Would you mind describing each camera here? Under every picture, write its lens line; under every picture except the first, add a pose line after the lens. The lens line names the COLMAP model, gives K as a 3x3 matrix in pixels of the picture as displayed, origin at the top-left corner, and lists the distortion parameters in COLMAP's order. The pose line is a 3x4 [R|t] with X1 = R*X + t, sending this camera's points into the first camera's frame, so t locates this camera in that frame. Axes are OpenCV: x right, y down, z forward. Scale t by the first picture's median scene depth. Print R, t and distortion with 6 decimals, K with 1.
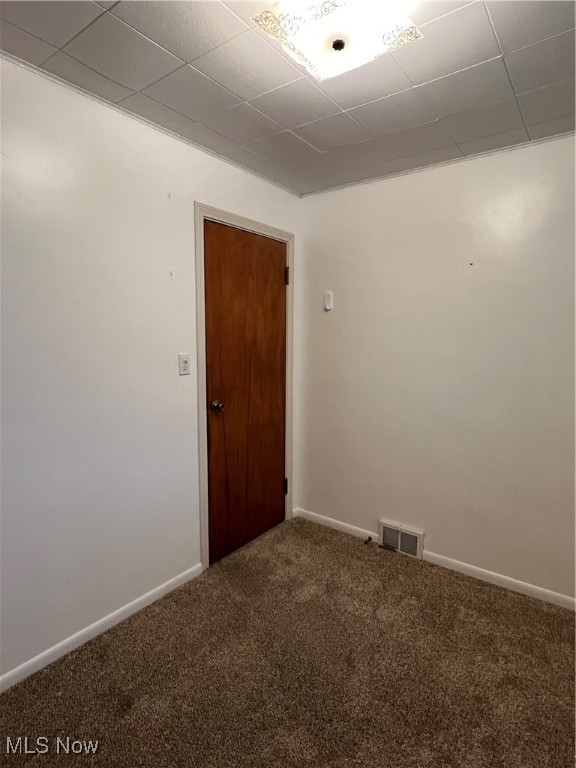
lens RADIAL K [[404.1, 0, 282.6], [0, 404.1, 384.9], [0, 0, 1]] dist [-0.001848, 0.000312]
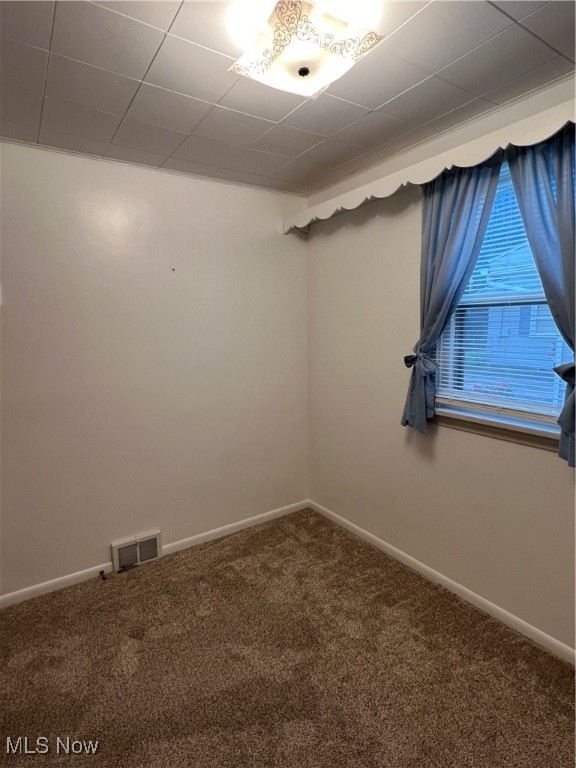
lens RADIAL K [[404.1, 0, 282.9], [0, 404.1, 384.9], [0, 0, 1]] dist [-0.001848, 0.000312]
pose [[0.335002, -0.155430, 0.929309, -0.457464], [0.150722, 0.982439, 0.109983, -0.060622], [-0.930084, 0.103222, 0.352546, 0.335517]]
